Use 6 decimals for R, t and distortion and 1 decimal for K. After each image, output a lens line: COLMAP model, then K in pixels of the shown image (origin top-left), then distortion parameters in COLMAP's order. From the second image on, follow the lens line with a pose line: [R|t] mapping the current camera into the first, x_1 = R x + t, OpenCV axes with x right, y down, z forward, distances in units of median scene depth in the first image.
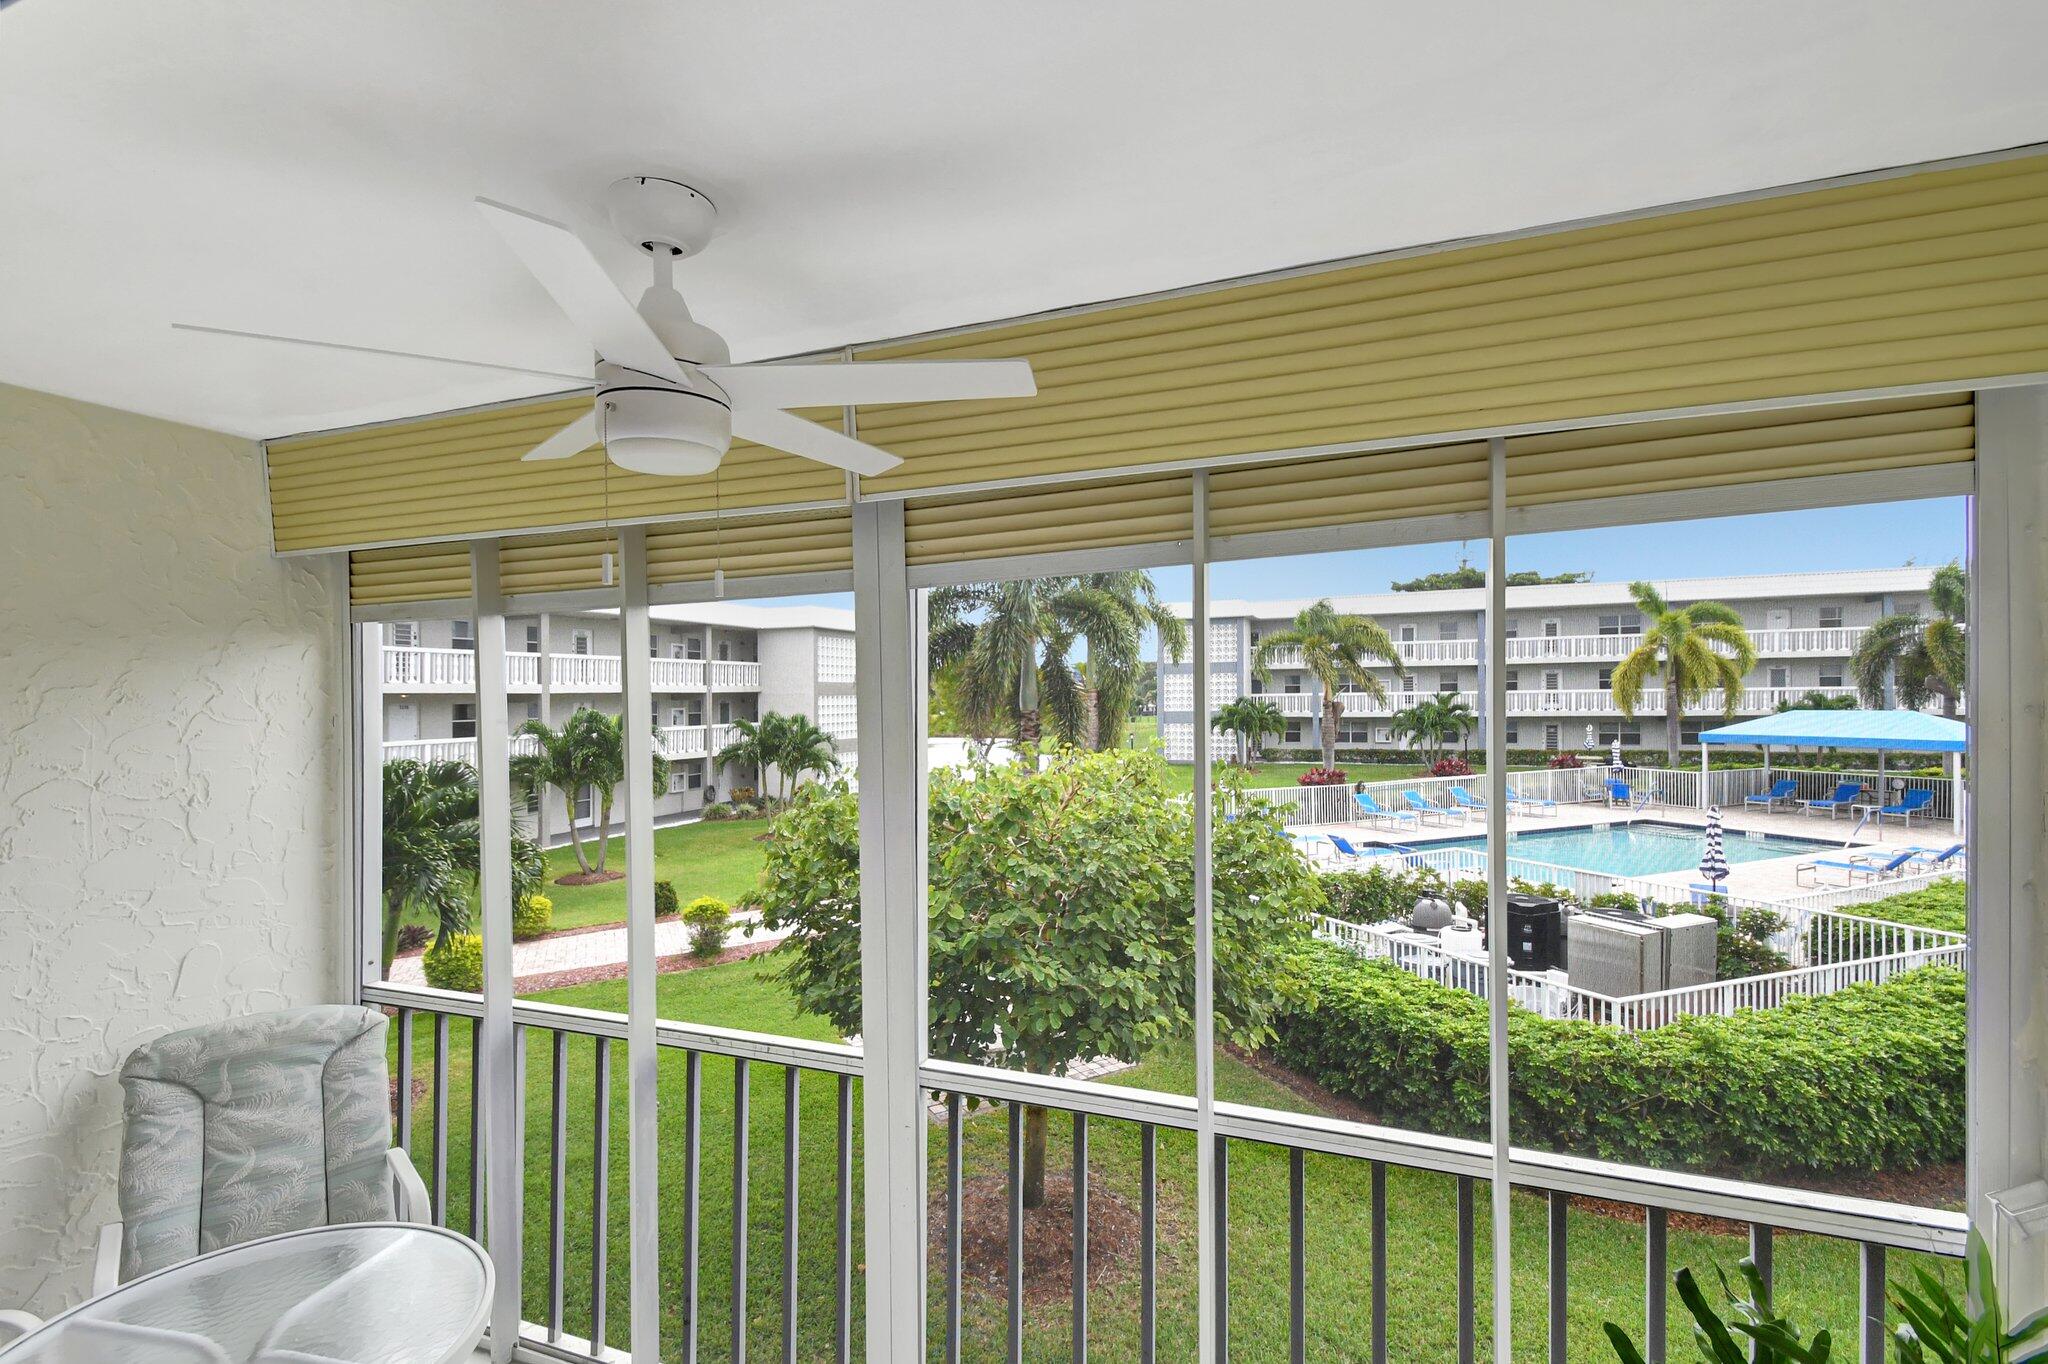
lens RADIAL K [[904.0, 0, 1024.0], [0, 904.0, 682.0], [0, 0, 1]] dist [0.023644, -0.014778]
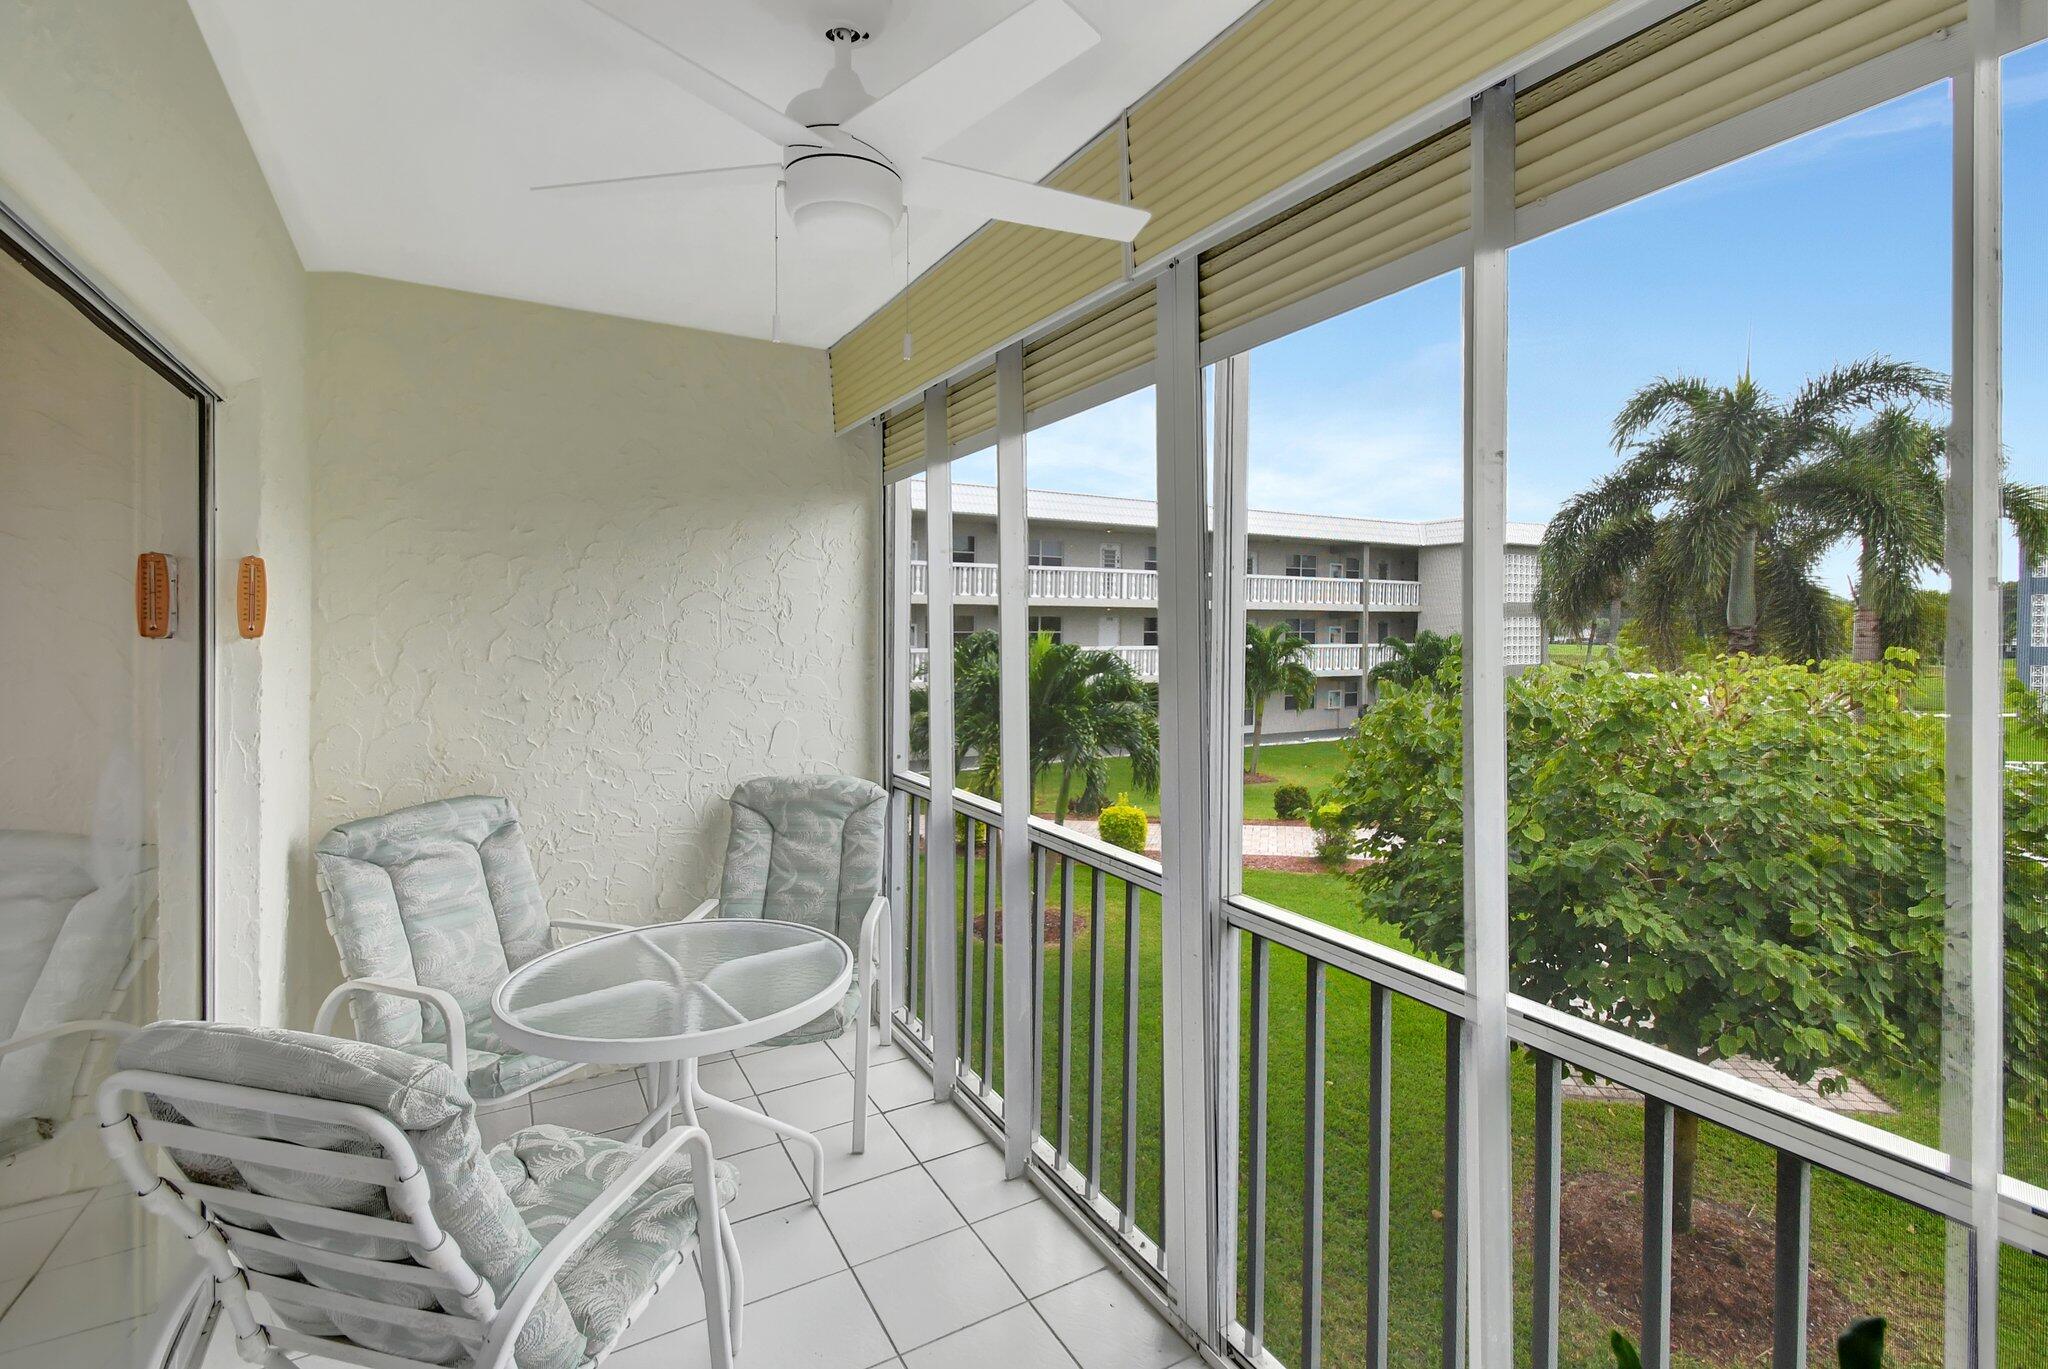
lens RADIAL K [[913.8, 0, 1066.3], [0, 913.8, 609.0], [0, 0, 1]] dist [0.024079, -0.000020]
pose [[0.793543, 0.006822, -0.608477, 0.104432], [-0.002224, 0.999963, 0.008310, 0.042021], [0.608511, -0.005241, 0.793528, 0.063416]]
